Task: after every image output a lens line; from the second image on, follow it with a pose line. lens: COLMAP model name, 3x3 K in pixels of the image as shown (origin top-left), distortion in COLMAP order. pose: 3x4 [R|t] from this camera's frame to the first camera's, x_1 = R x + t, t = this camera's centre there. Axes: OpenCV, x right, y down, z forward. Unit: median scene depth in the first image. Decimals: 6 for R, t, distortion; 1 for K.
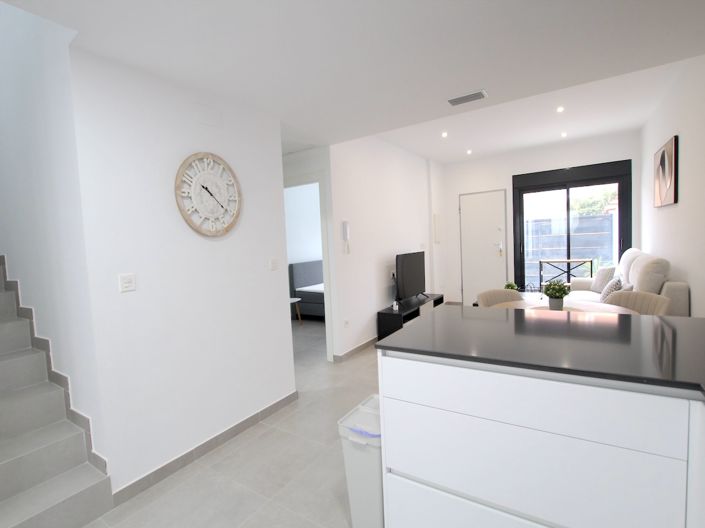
lens RADIAL K [[329.2, 0, 352.8], [0, 329.2, 261.0], [0, 0, 1]] dist [-0.028972, 0.000442]
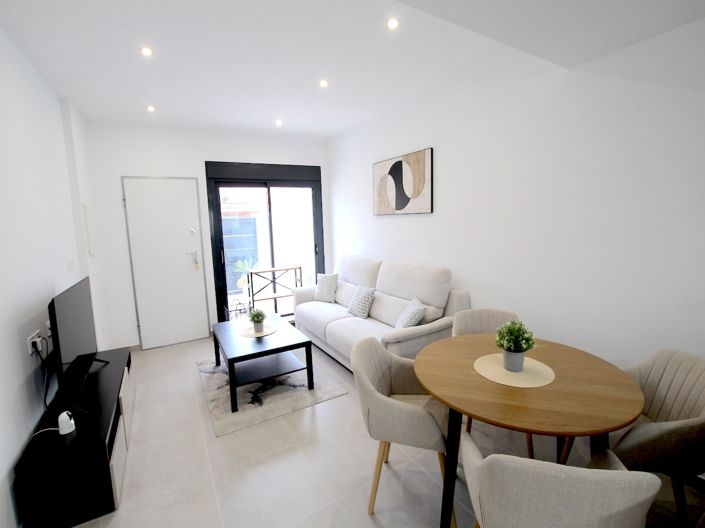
lens RADIAL K [[329.2, 0, 352.0], [0, 329.2, 261.6], [0, 0, 1]] dist [-0.028972, 0.000442]
pose [[0.447905, -0.069733, 0.891358, -0.041292], [0.066511, 0.996790, 0.044559, -0.046583], [-0.891604, 0.039327, 0.451105, 0.401088]]
